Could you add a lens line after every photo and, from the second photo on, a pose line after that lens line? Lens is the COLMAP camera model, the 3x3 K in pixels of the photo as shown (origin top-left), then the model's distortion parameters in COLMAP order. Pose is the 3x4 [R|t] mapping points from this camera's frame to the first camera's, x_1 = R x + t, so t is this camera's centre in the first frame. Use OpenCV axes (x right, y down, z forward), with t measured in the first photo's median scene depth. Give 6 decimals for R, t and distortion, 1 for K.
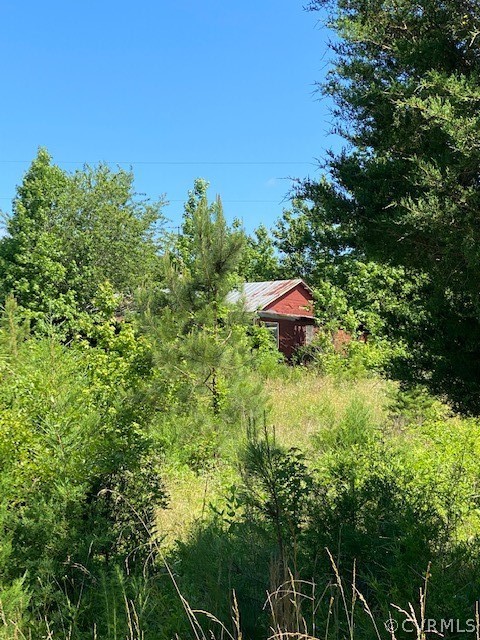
lens RADIAL K [[1363.9, 0, 240.0], [0, 1363.9, 320.1], [0, 0, 1]] dist [-0.060320, 0.000000]
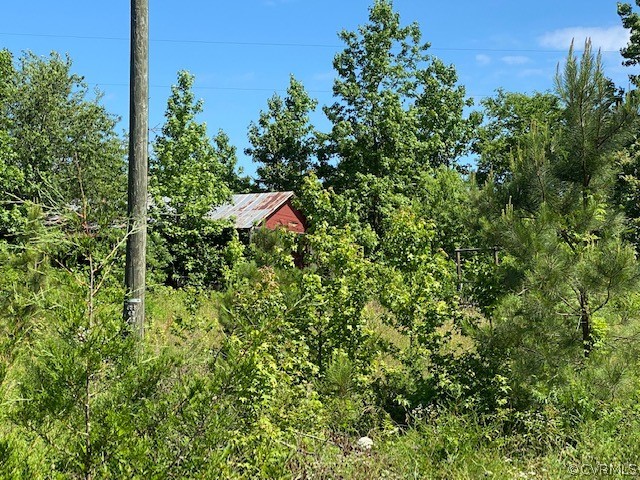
lens RADIAL K [[1376.2, 0, 320.1], [0, 1376.2, 240.4], [0, 0, 1]] dist [0.062192, 0.000000]
pose [[0.979408, 0.009308, 0.201675, -0.116756], [-0.008598, 0.999953, -0.004394, 0.004903], [-0.201707, 0.002570, 0.979443, 0.137293]]
